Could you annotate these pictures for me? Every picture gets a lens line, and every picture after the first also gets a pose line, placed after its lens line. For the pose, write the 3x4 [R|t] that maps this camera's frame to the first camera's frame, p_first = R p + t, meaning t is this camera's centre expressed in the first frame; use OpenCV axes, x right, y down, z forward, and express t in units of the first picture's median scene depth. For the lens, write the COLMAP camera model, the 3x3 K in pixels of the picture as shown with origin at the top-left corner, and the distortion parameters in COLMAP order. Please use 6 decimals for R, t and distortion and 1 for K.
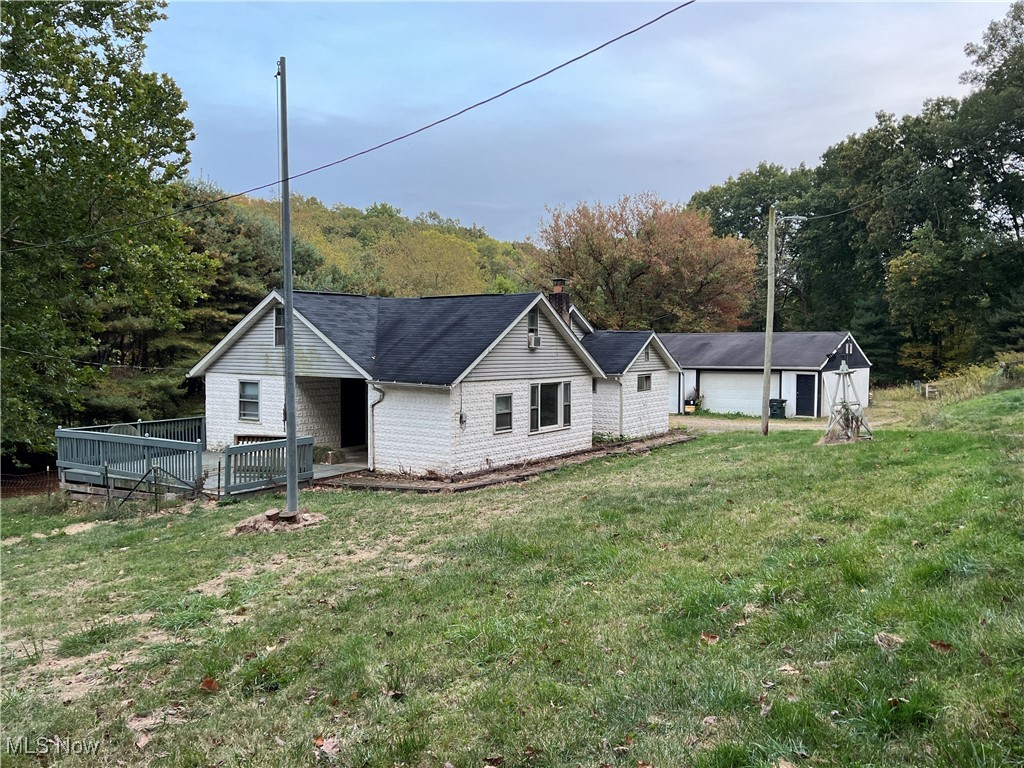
lens RADIAL K [[834.1, 0, 510.3], [0, 834.1, 389.3], [0, 0, 1]] dist [0.039947, -0.023146]
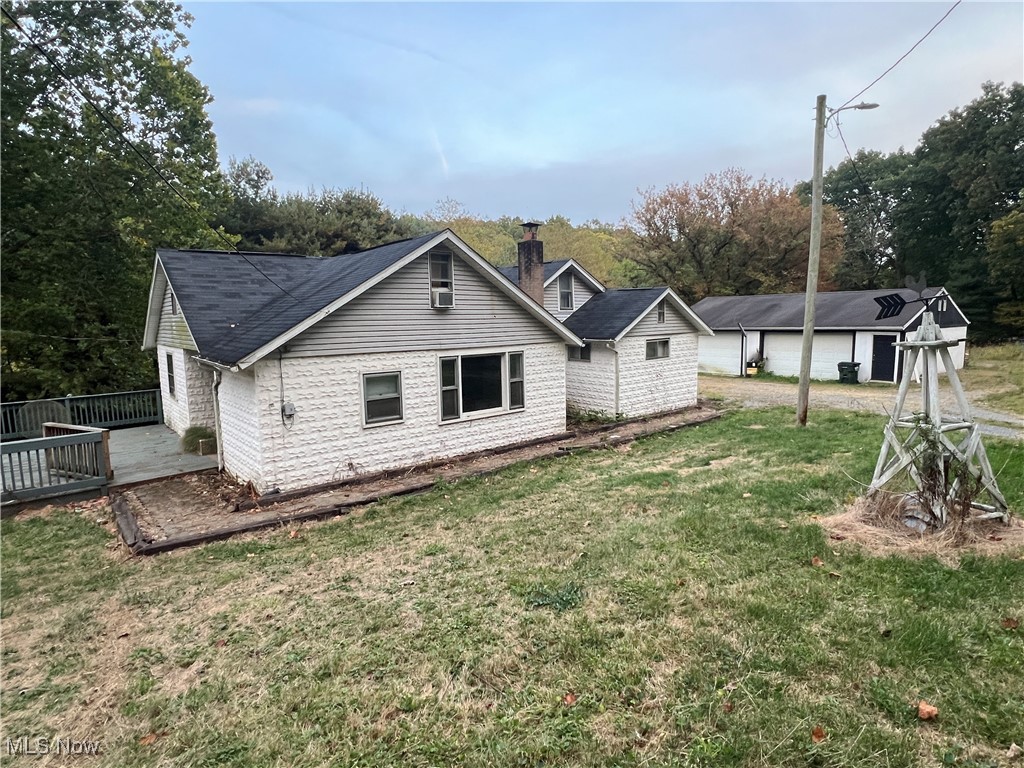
lens RADIAL K [[543.4, 0, 511.8], [0, 543.4, 385.0], [0, 0, 1]] dist [-0.012237, 0.010147]
pose [[0.959804, 0.011324, -0.280443, 0.131521], [0.008914, 0.997452, 0.070785, -0.009063], [0.280530, -0.070440, 0.957257, 0.327263]]
